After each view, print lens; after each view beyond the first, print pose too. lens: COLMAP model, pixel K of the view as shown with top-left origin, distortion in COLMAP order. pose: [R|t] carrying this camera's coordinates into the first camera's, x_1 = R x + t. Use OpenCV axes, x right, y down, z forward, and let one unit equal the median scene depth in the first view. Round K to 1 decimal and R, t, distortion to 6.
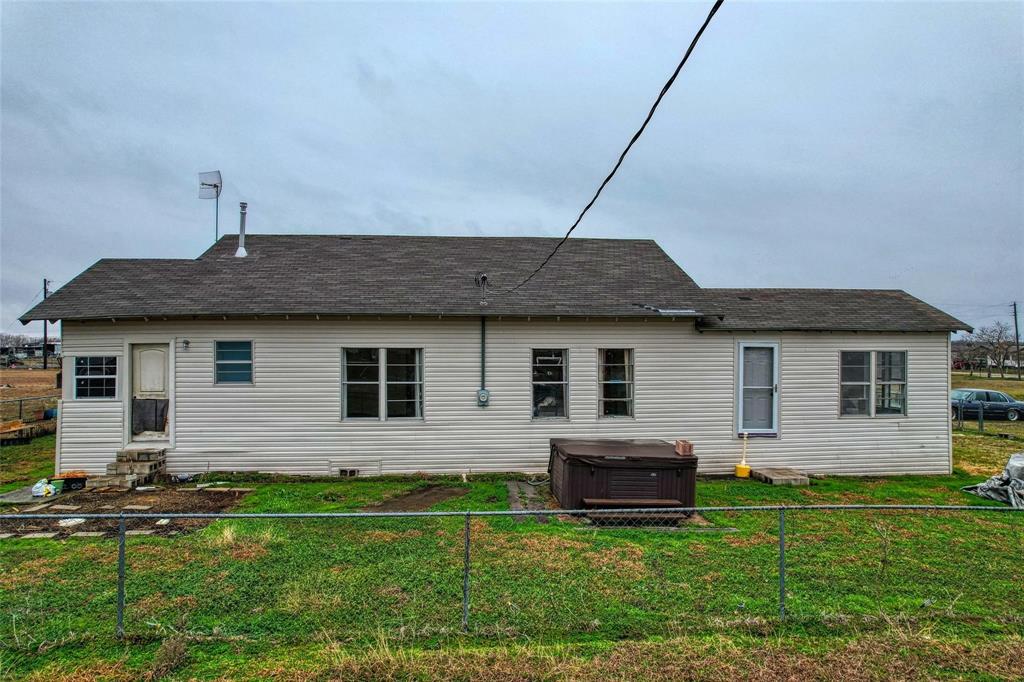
lens RADIAL K [[656.5, 0, 515.2], [0, 656.5, 341.6], [0, 0, 1]] dist [-0.070678, 0.060294]
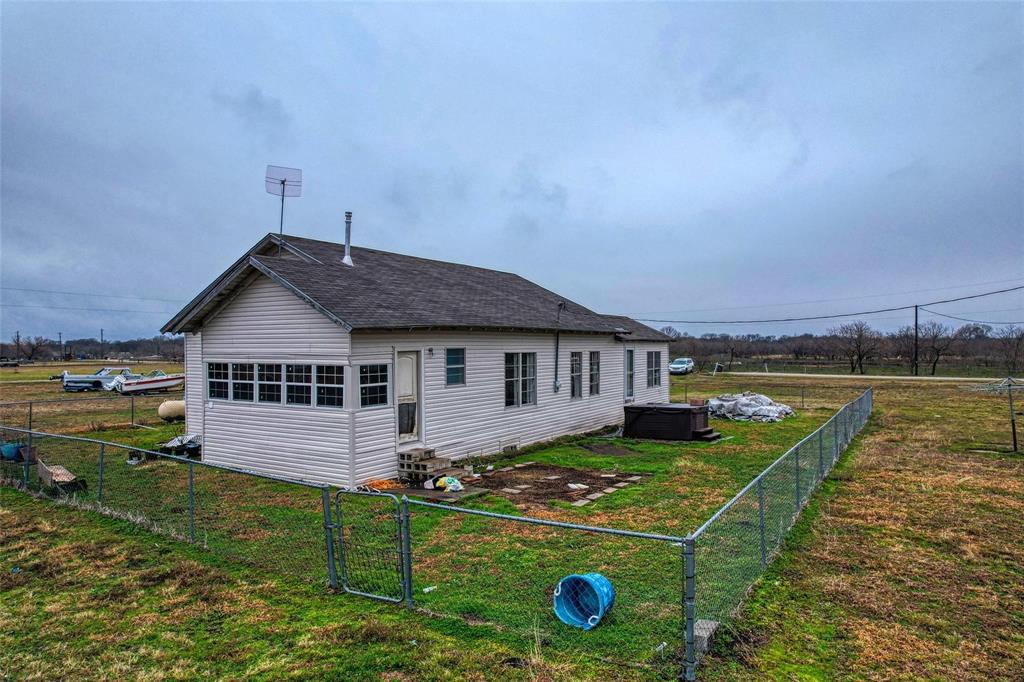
lens RADIAL K [[656.5, 0, 515.2], [0, 656.5, 341.6], [0, 0, 1]] dist [-0.070678, 0.060294]
pose [[0.582074, 0.002476, 0.813132, -1.321051], [0.001593, 0.999990, -0.004185, -0.007926], [-0.813134, 0.003731, 0.582064, 0.221451]]
